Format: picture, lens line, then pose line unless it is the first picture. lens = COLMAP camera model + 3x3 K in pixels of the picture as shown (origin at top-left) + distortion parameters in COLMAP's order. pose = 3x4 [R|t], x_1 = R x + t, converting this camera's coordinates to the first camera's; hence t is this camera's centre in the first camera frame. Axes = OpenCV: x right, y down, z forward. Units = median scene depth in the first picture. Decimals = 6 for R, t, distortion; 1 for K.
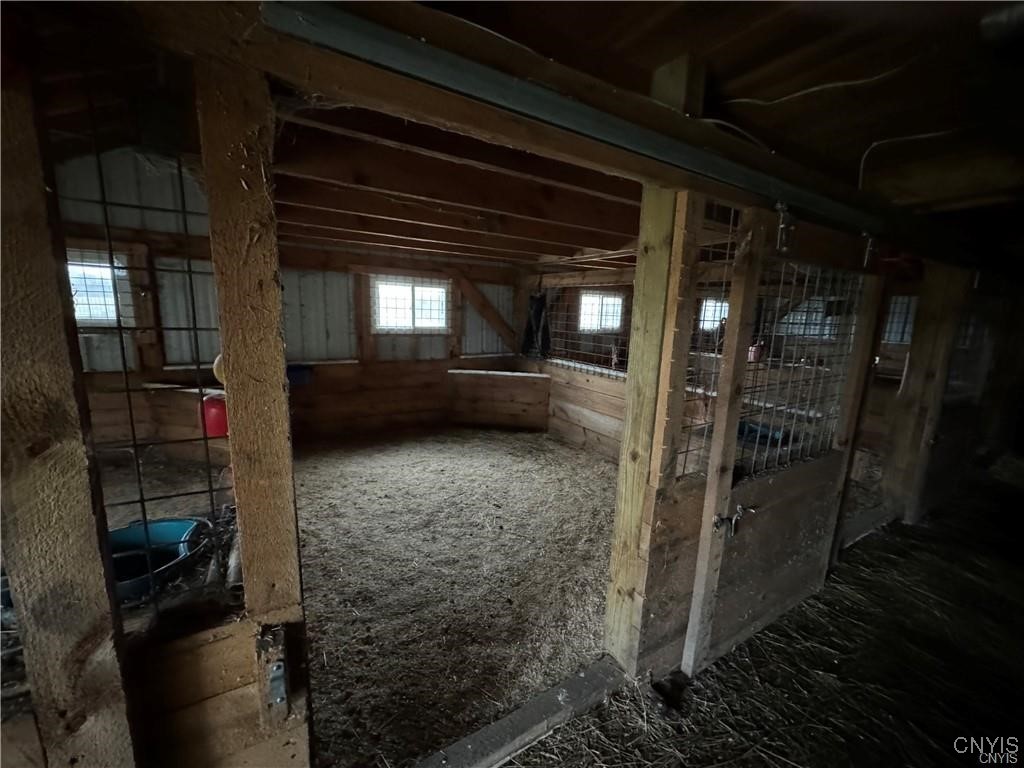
lens RADIAL K [[406.0, 0, 512.0], [0, 406.0, 384.0], [0, 0, 1]] dist [-0.002459, 0.000158]
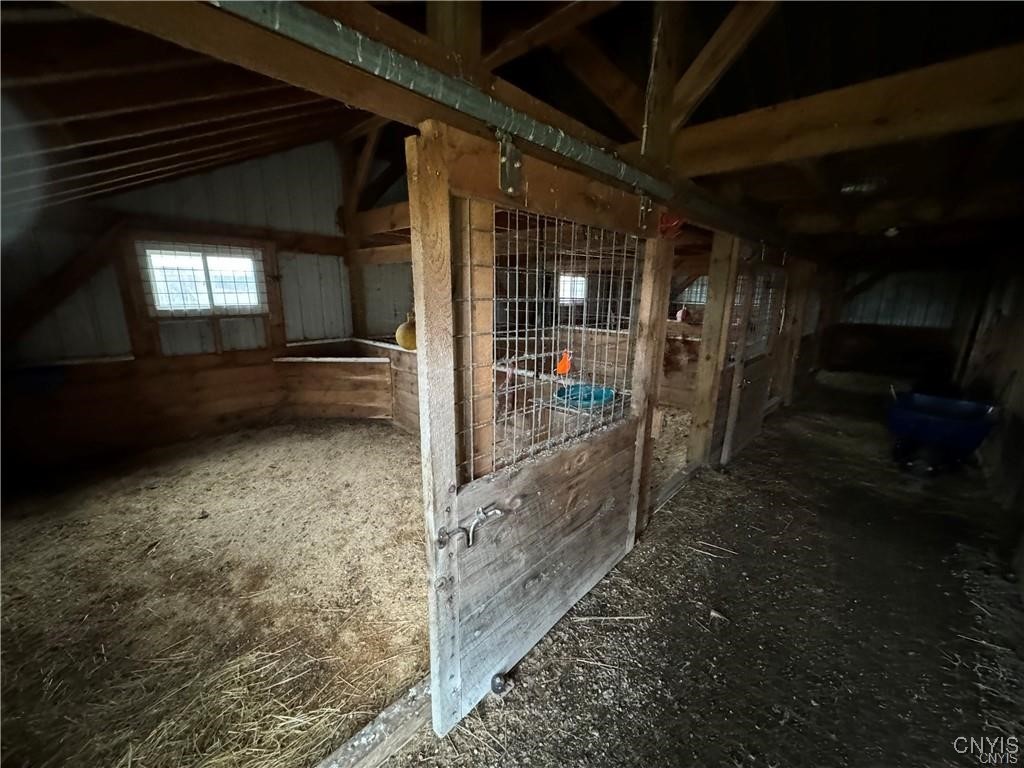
lens RADIAL K [[406.0, 0, 512.0], [0, 406.0, 384.0], [0, 0, 1]] dist [-0.002459, 0.000158]
pose [[0.963624, -0.080922, 0.254715, -0.984710], [0.067820, 0.995902, 0.059823, 0.092545], [-0.258513, -0.040372, 0.965164, -0.631685]]
